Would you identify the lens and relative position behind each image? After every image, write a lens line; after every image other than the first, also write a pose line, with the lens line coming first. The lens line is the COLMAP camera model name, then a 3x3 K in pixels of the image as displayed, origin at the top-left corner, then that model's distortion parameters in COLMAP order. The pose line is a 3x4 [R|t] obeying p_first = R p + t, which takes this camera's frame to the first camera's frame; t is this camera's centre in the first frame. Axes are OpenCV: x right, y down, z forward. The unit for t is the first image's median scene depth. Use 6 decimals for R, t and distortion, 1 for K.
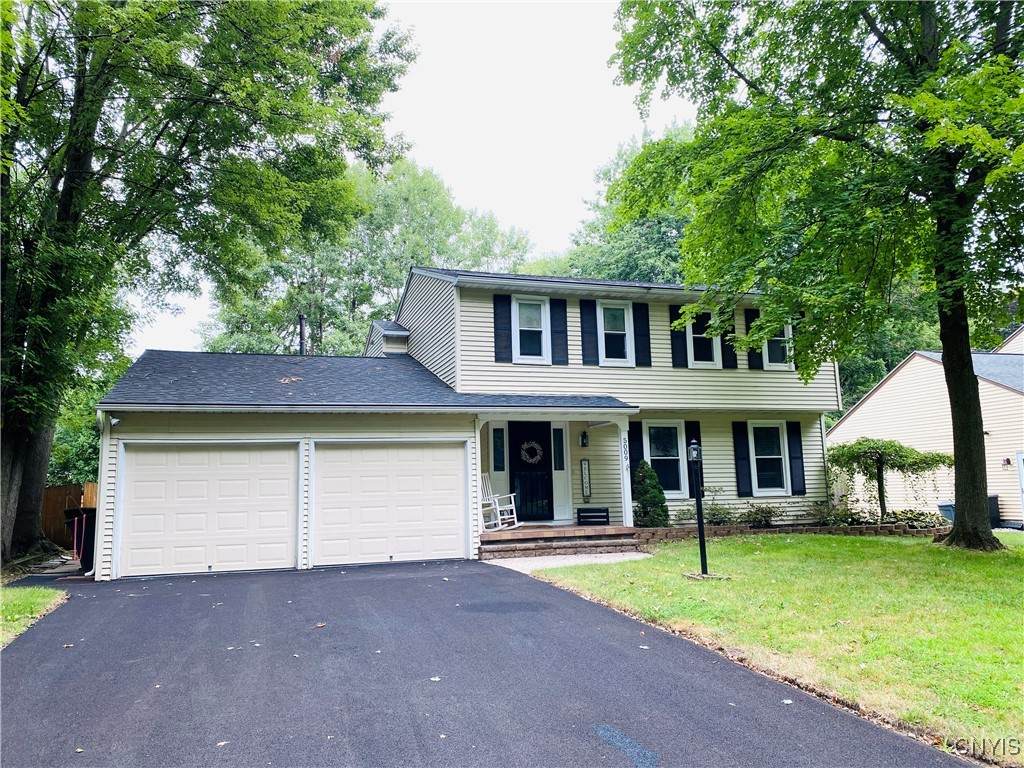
lens RADIAL K [[777.4, 0, 503.7], [0, 777.4, 381.6], [0, 0, 1]] dist [0.070937, -0.136266]
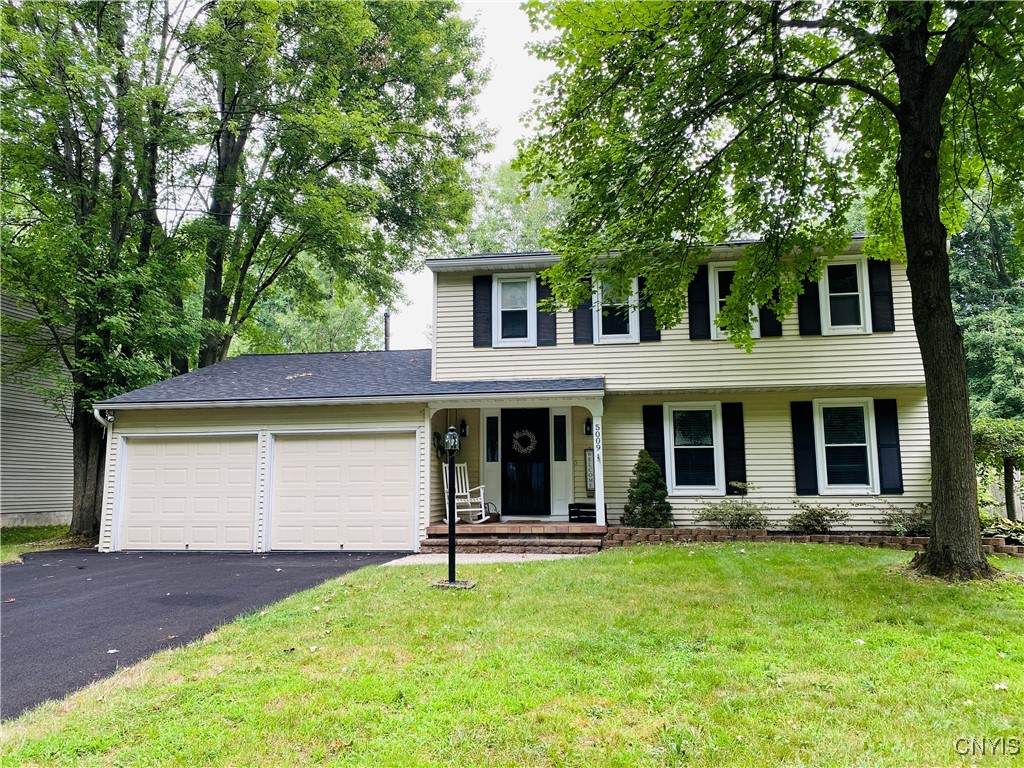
lens RADIAL K [[777.4, 0, 503.7], [0, 777.4, 381.6], [0, 0, 1]] dist [0.070937, -0.136266]
pose [[0.894527, -0.039469, -0.445268, 0.431895], [0.048144, 0.998807, 0.008184, 0.010466], [0.444414, -0.028757, 0.895360, 0.157346]]
